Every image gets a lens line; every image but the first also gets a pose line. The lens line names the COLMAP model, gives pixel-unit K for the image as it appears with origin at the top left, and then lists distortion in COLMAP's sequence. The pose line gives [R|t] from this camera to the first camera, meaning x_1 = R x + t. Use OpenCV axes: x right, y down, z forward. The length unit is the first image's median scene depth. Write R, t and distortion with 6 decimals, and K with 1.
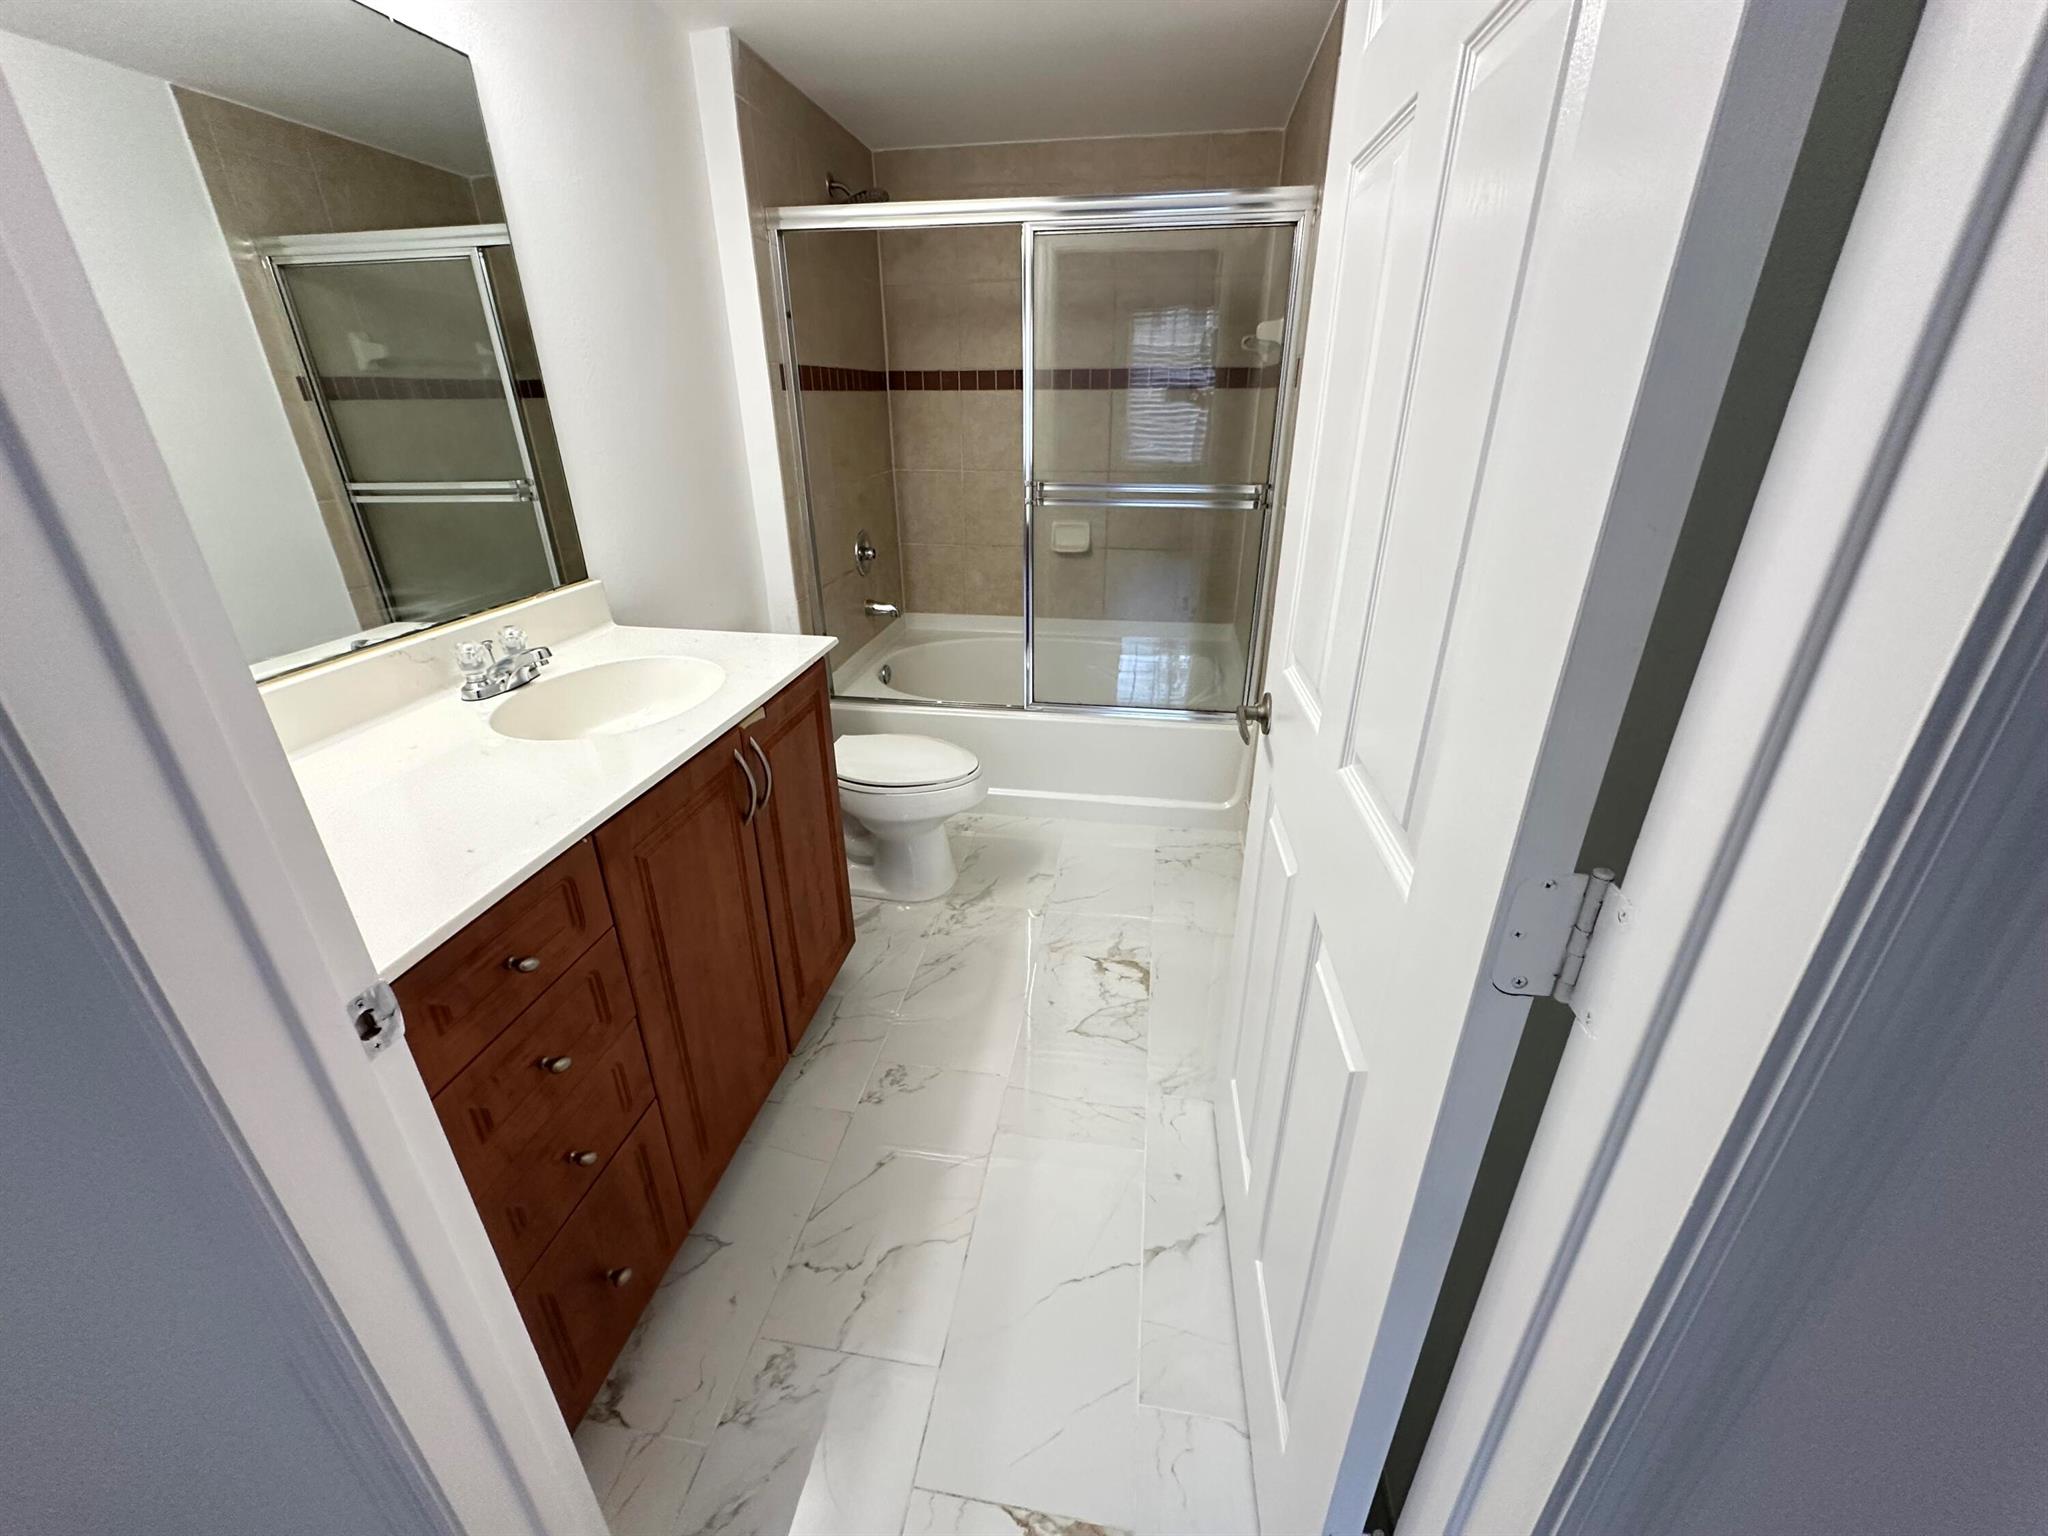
lens RADIAL K [[813.1, 0, 1020.3], [0, 813.1, 771.9], [0, 0, 1]] dist [-0.002453, 0.000298]
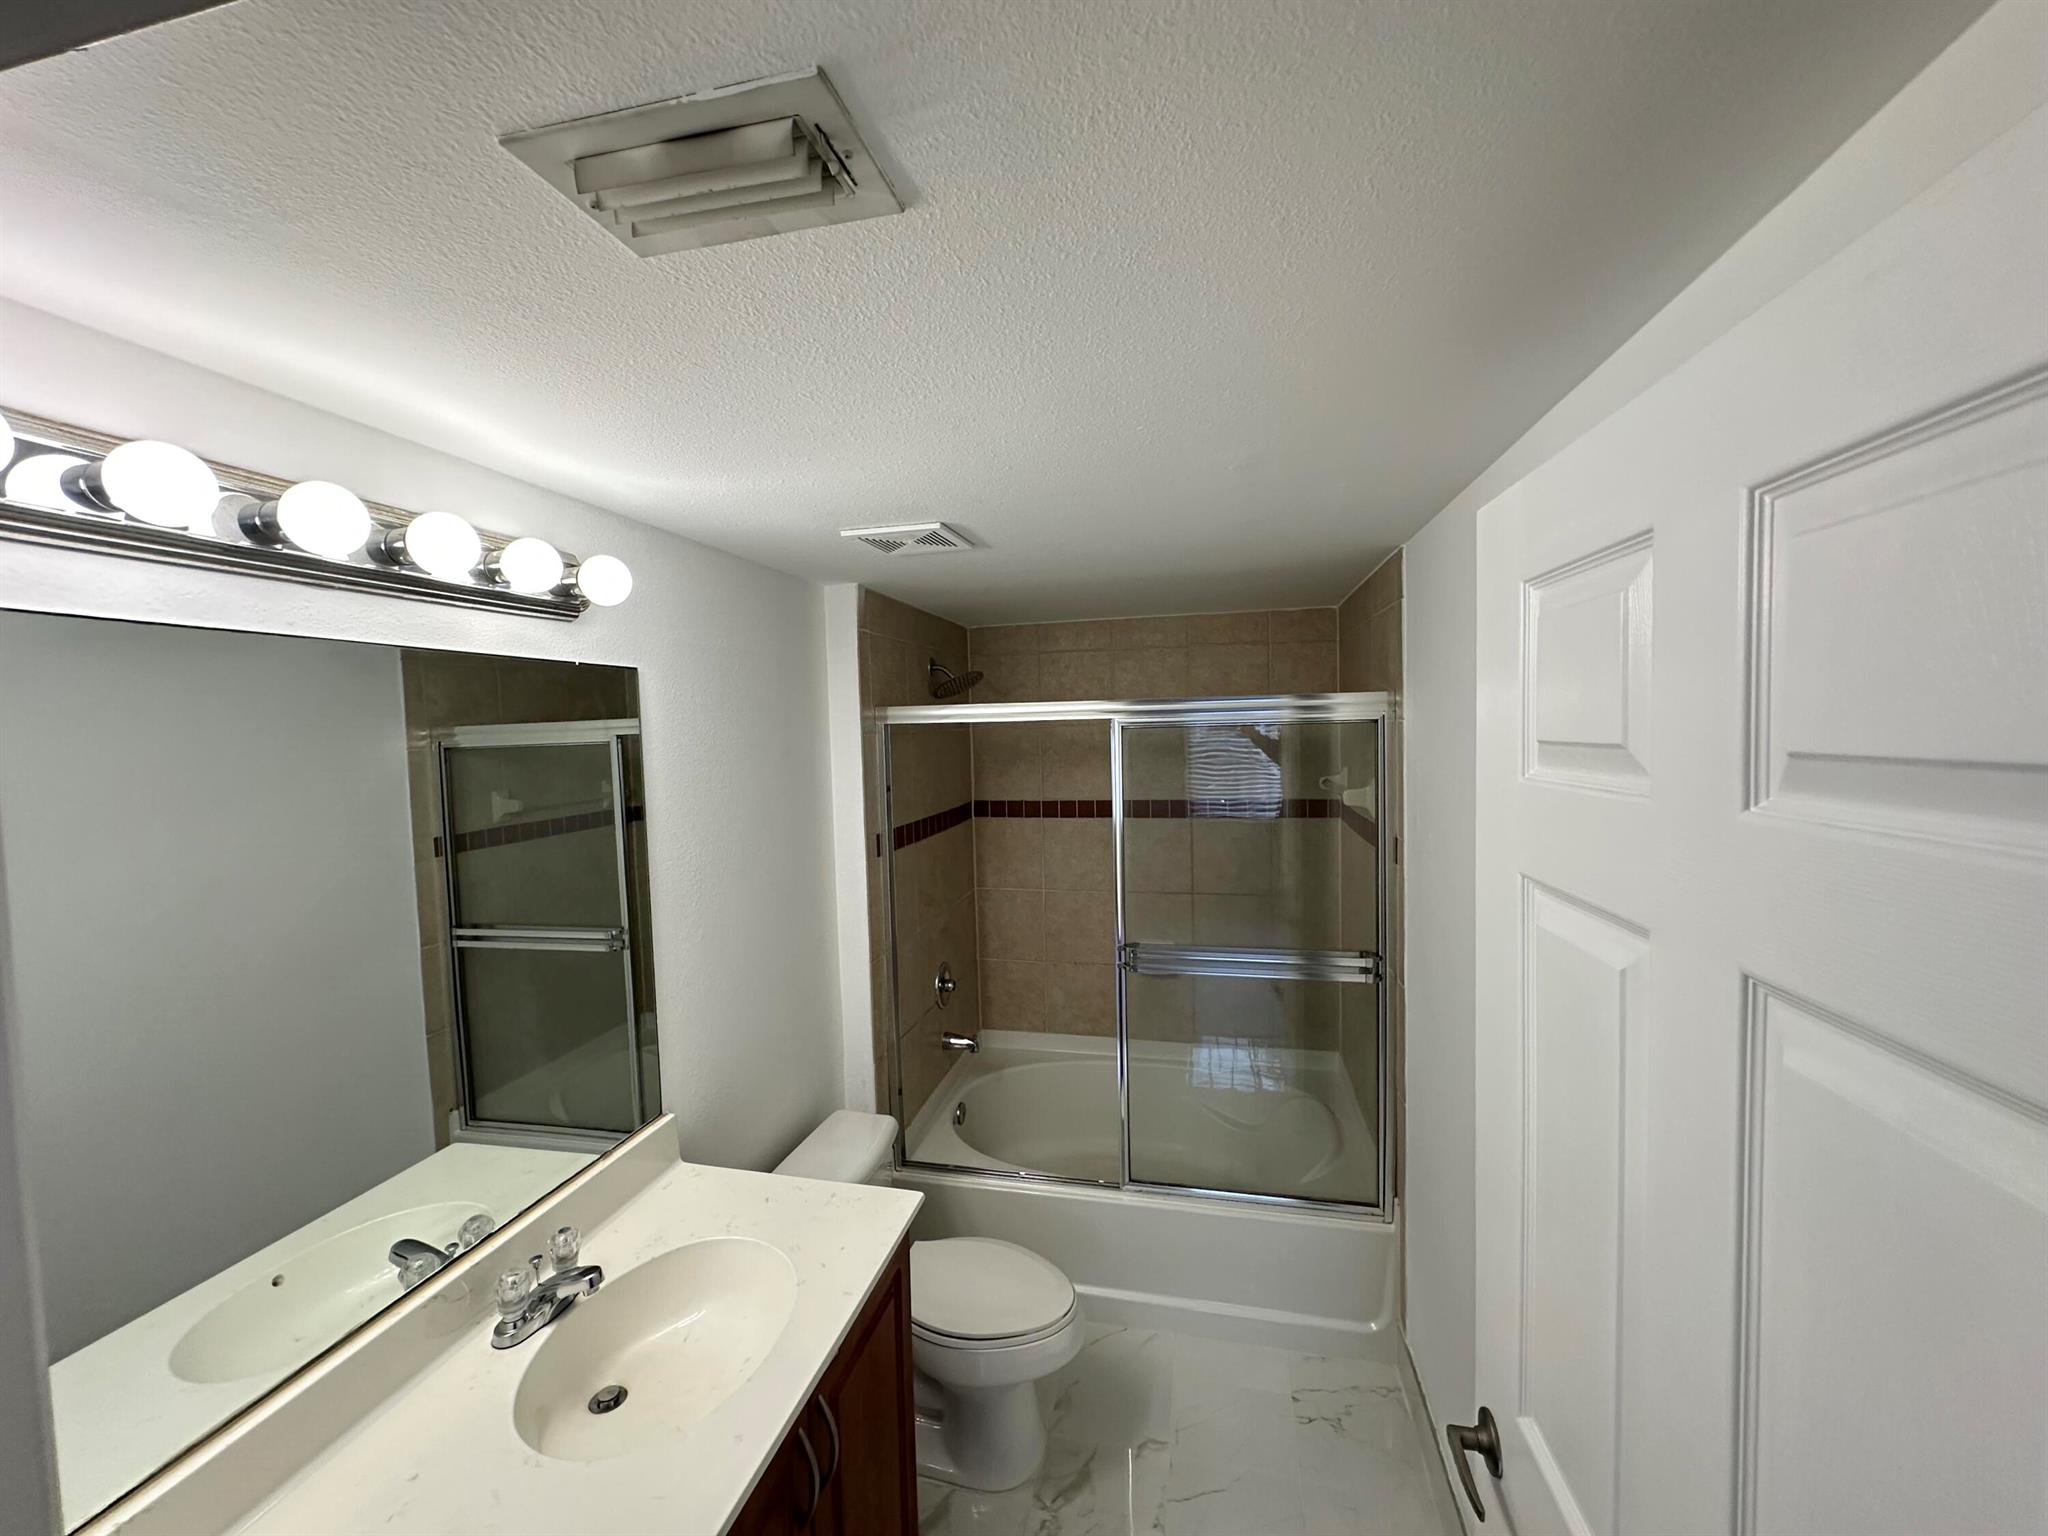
lens RADIAL K [[813.1, 0, 1019.1], [0, 813.1, 769.9], [0, 0, 1]] dist [-0.002453, 0.000298]
pose [[0.997426, -0.014933, -0.070133, -0.042623], [-0.011645, 0.931354, -0.363929, -0.214354], [0.070753, 0.363809, 0.928782, 0.019517]]
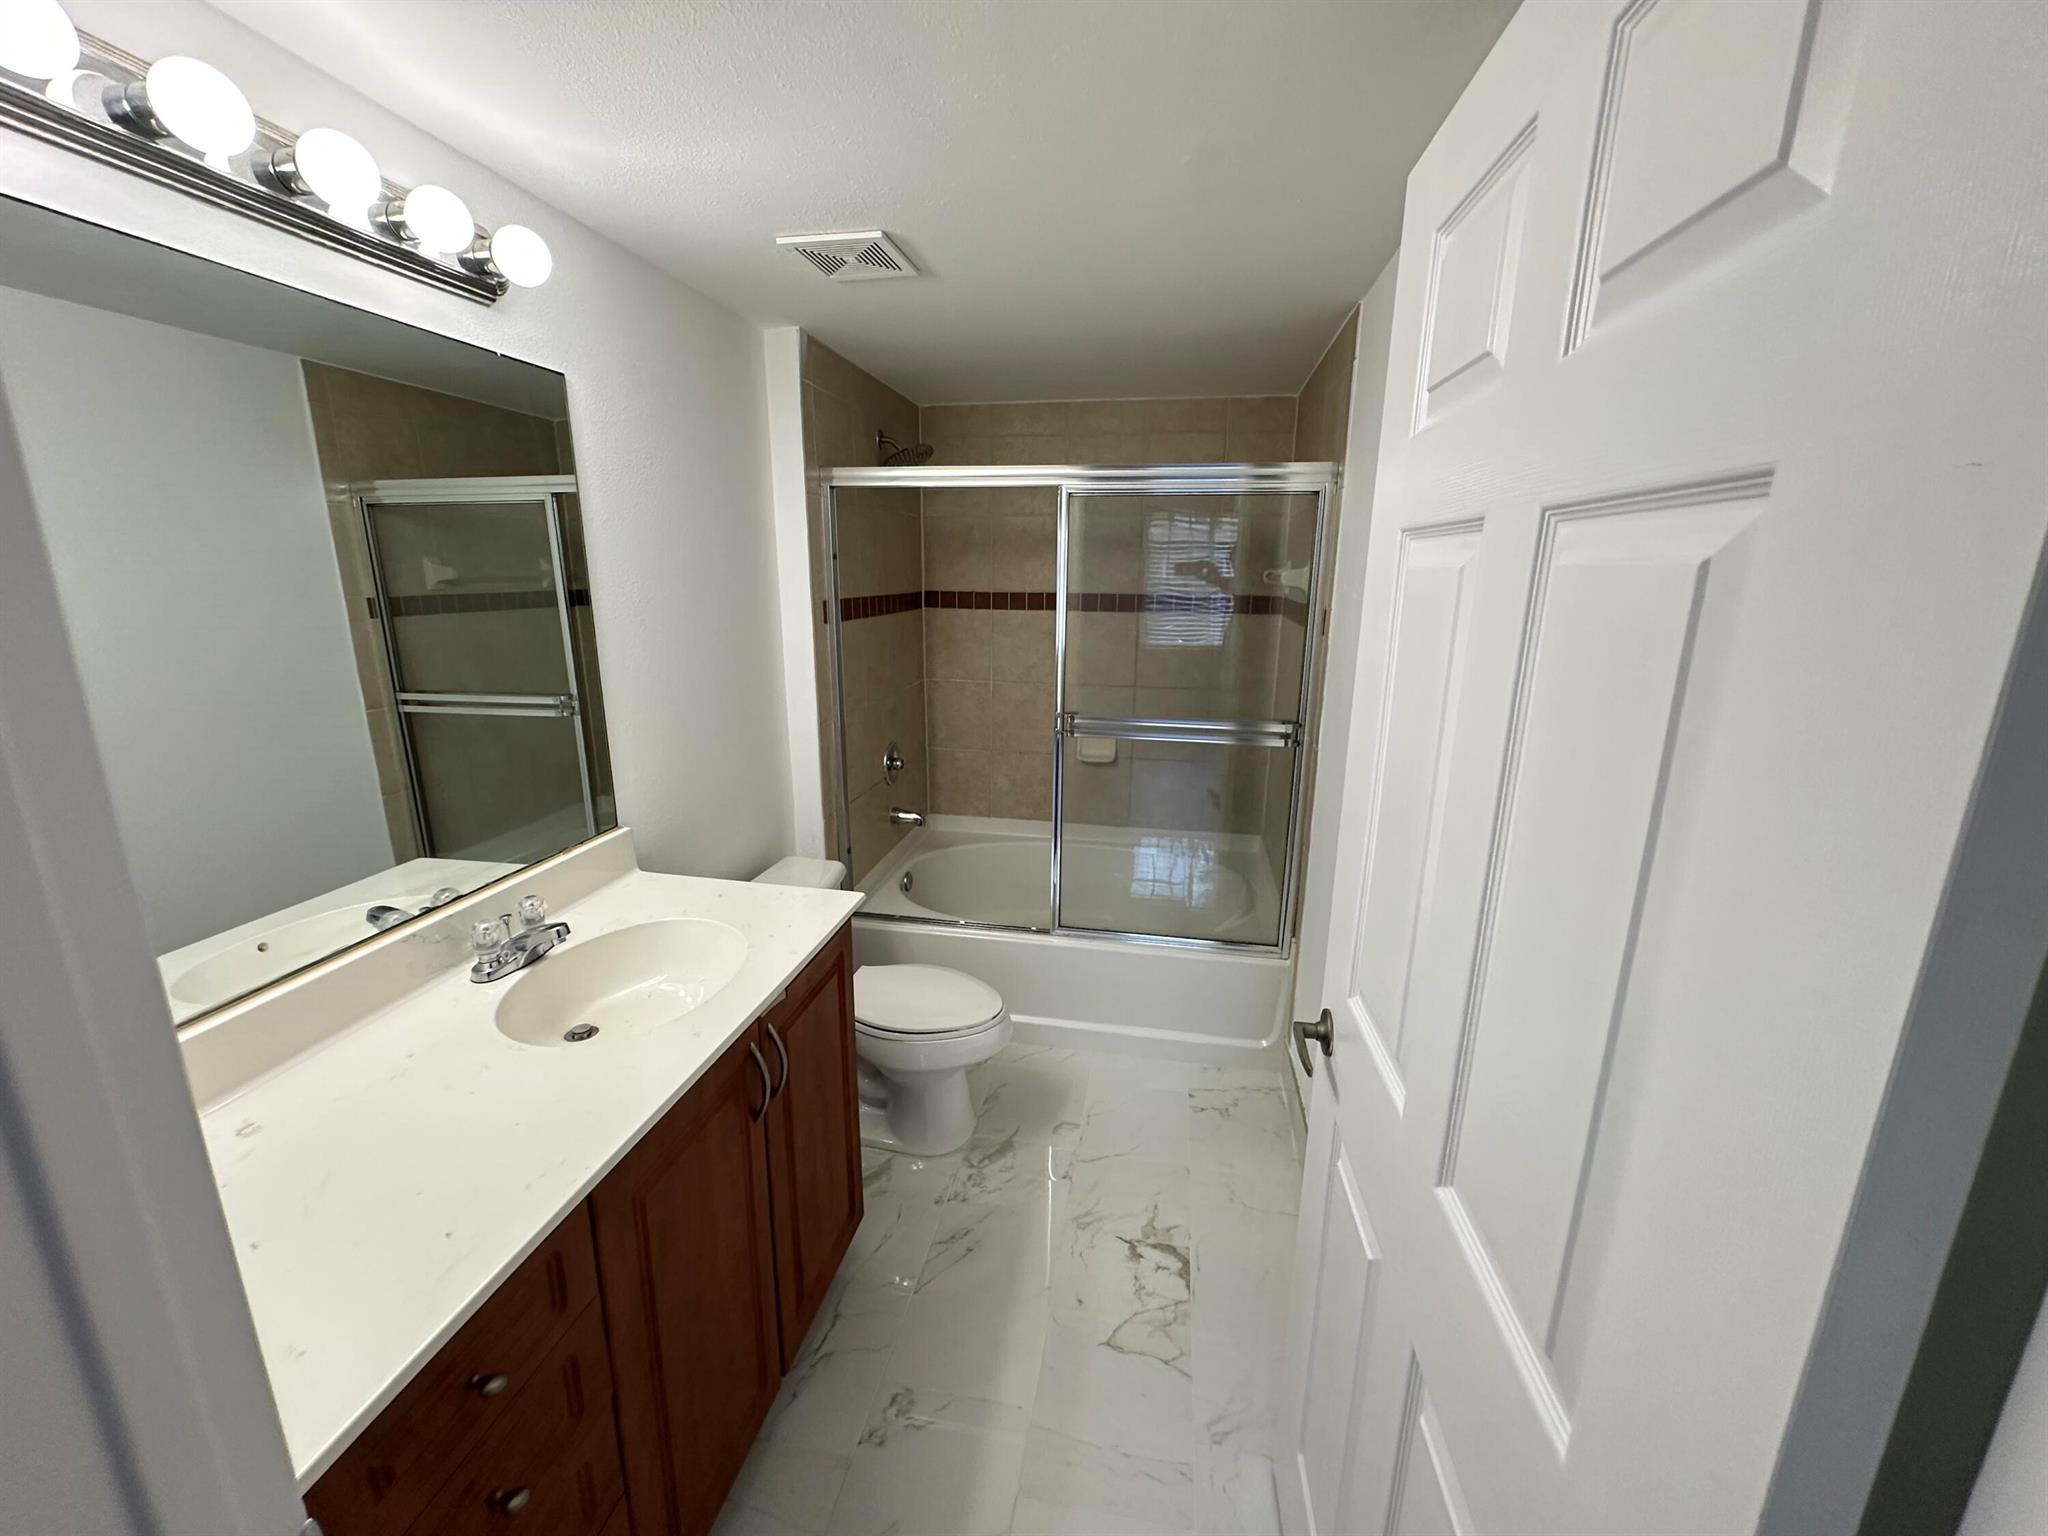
lens RADIAL K [[813.1, 0, 1019.8], [0, 813.1, 771.2], [0, 0, 1]] dist [-0.002453, 0.000298]
pose [[0.999597, 0.020644, -0.019487, -0.019589], [-0.023902, 0.982380, -0.185360, -0.104525], [0.015317, 0.185751, 0.982477, 0.018537]]
